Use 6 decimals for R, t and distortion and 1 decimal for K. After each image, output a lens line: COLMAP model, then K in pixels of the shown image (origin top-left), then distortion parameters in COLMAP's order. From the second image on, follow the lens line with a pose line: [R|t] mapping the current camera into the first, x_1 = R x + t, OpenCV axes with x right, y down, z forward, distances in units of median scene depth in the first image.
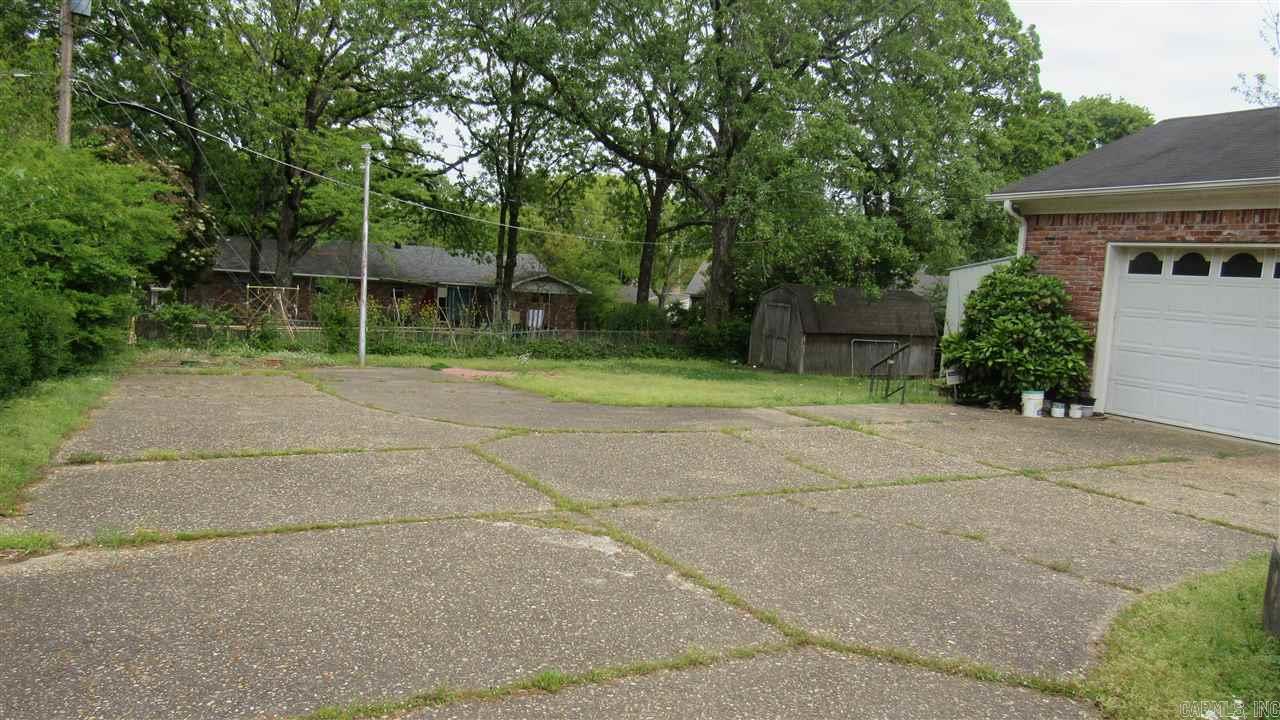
lens RADIAL K [[914.1, 0, 643.0], [0, 914.1, 366.1], [0, 0, 1]] dist [-0.028184, 0.005444]
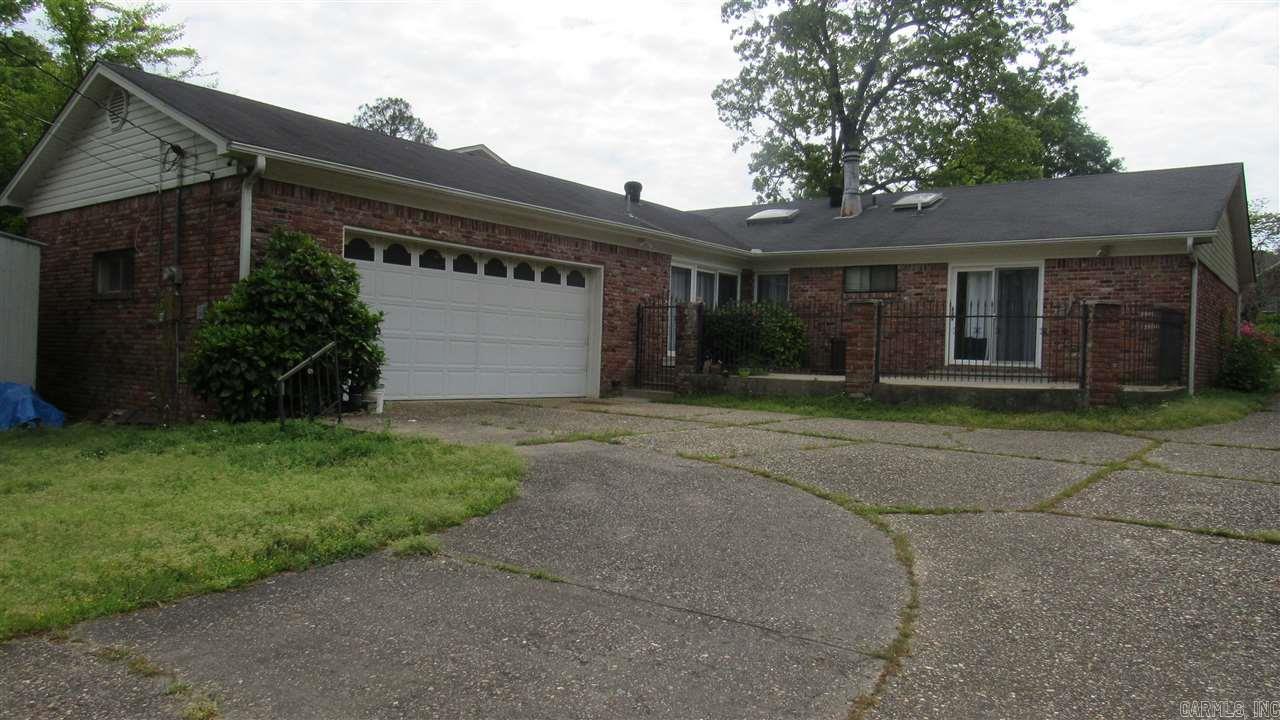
lens RADIAL K [[914.1, 0, 638.3], [0, 914.1, 358.3], [0, 0, 1]] dist [-0.028184, 0.005444]
pose [[-0.427780, -0.079427, 0.900386, -0.505223], [0.026103, 0.994631, 0.100143, -0.083770], [-0.903506, 0.066342, -0.423410, 1.132723]]
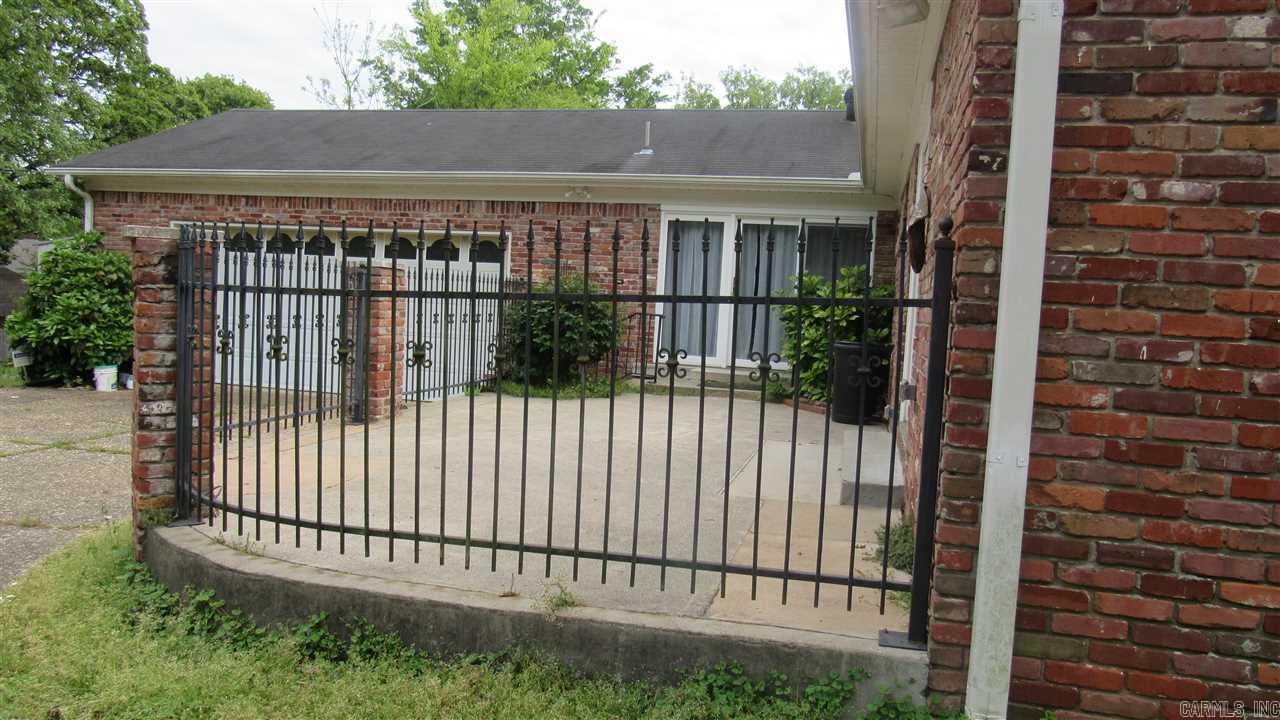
lens RADIAL K [[914.1, 0, 640.1], [0, 914.1, 361.2], [0, 0, 1]] dist [-0.028184, 0.005444]
pose [[0.654391, -0.080426, 0.751867, 0.059880], [0.063845, 0.996654, 0.051043, 0.008610], [-0.753456, 0.014601, 0.657336, -0.110761]]
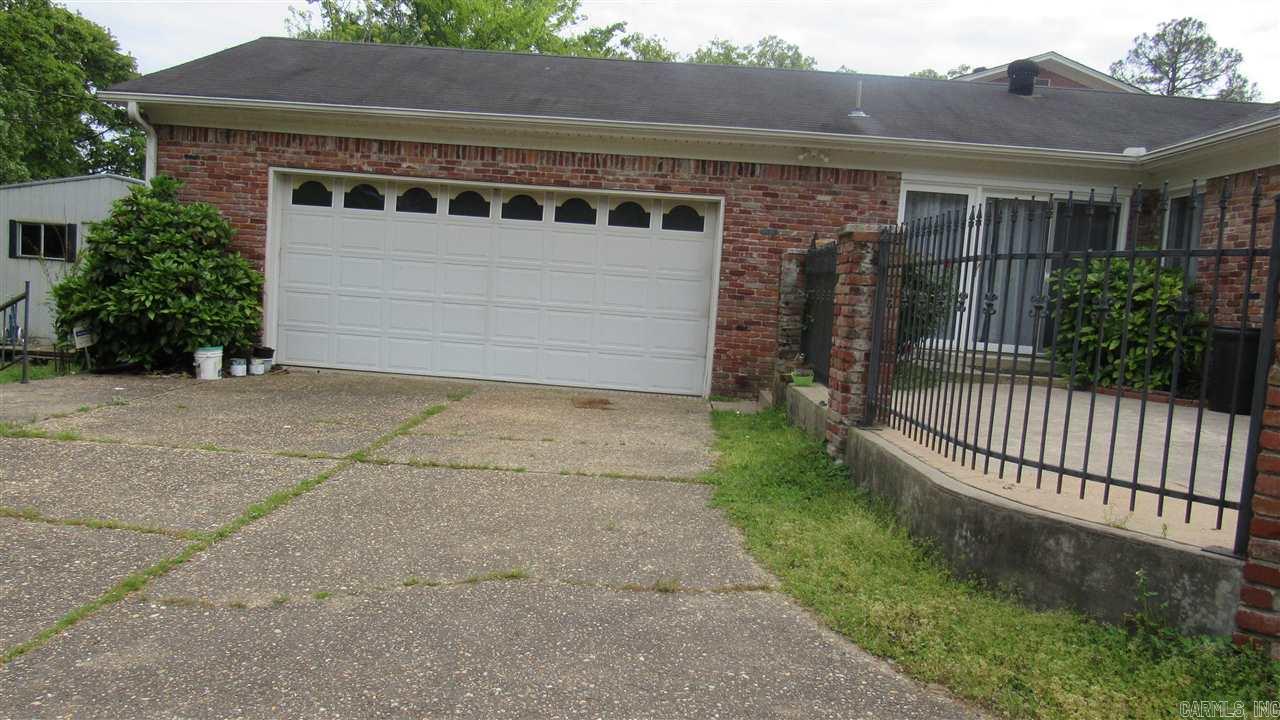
lens RADIAL K [[914.1, 0, 638.5], [0, 914.1, 357.1], [0, 0, 1]] dist [-0.028184, 0.005444]
pose [[0.482681, -0.099545, 0.870121, -0.084854], [0.046883, 0.995032, 0.087828, -0.016264], [-0.874540, -0.001599, 0.484950, 0.276955]]
